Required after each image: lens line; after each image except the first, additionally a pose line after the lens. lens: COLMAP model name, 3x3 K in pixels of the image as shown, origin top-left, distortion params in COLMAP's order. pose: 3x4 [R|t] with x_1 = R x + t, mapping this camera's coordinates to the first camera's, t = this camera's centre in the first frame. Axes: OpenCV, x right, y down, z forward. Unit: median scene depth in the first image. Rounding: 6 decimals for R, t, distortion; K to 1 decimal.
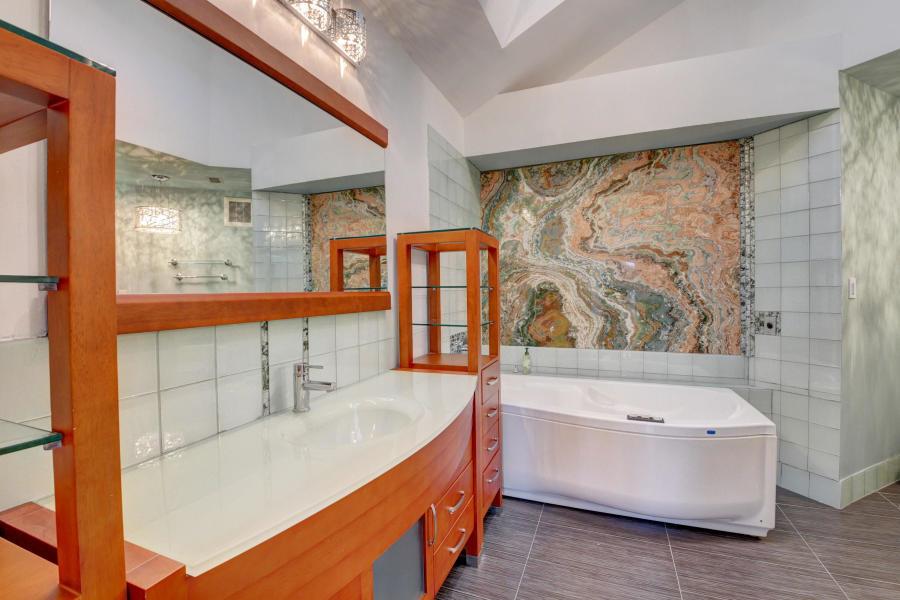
lens RADIAL K [[395.2, 0, 448.1], [0, 395.2, 296.9], [0, 0, 1]] dist [-0.000562, -0.014659]
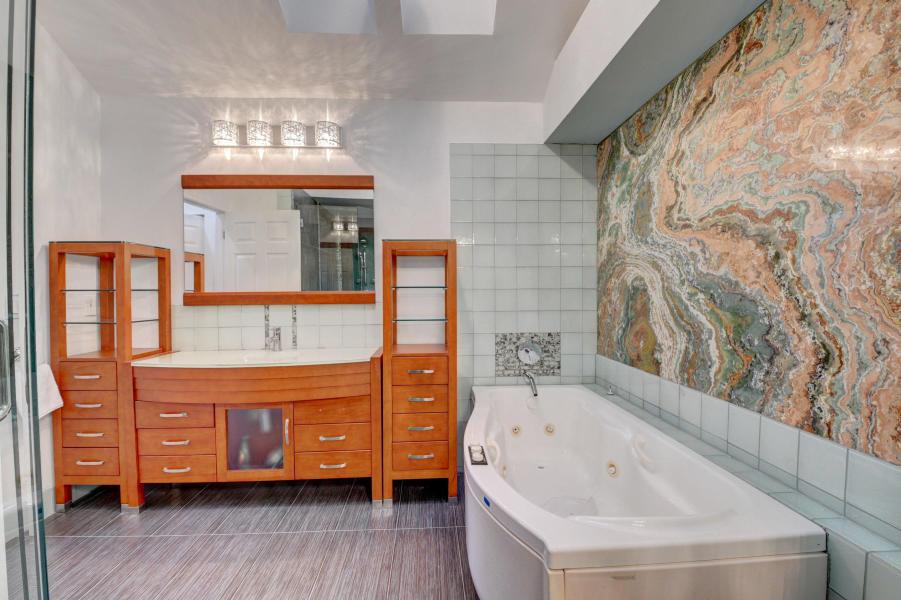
lens RADIAL K [[395.7, 0, 448.6], [0, 395.7, 296.9], [0, 0, 1]] dist [-0.000562, -0.014659]
pose [[0.433175, 0.022933, -0.901018, 0.809531], [-0.010133, 0.999737, 0.020575, -0.014436], [0.901253, 0.000217, 0.433294, 0.420149]]
